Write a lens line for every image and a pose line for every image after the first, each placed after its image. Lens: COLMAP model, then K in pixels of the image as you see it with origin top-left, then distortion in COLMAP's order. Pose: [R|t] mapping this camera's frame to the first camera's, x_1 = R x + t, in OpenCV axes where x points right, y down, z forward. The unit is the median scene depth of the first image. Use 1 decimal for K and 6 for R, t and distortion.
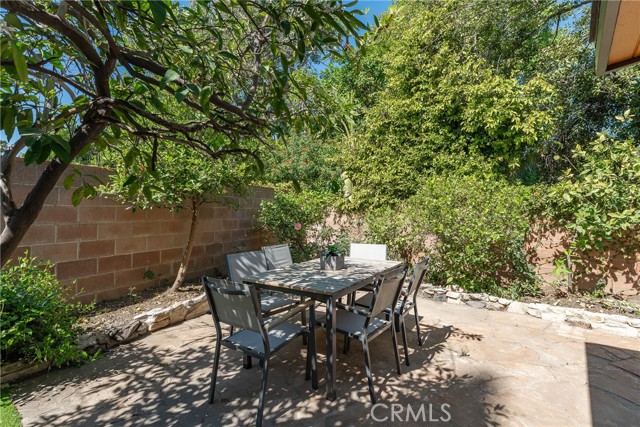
lens RADIAL K [[300.7, 0, 320.1], [0, 300.7, 207.8], [0, 0, 1]] dist [0.002213, 0.000283]
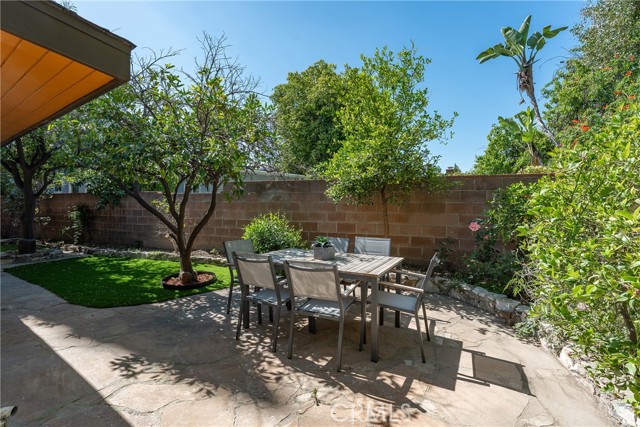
lens RADIAL K [[300.7, 0, 320.1], [0, 300.7, 207.8], [0, 0, 1]] dist [0.002213, 0.000283]
pose [[0.096147, 0.015921, -0.995240, 1.394456], [0.003987, 0.999858, 0.016381, -0.004539], [0.995359, -0.005543, 0.096070, 1.073797]]
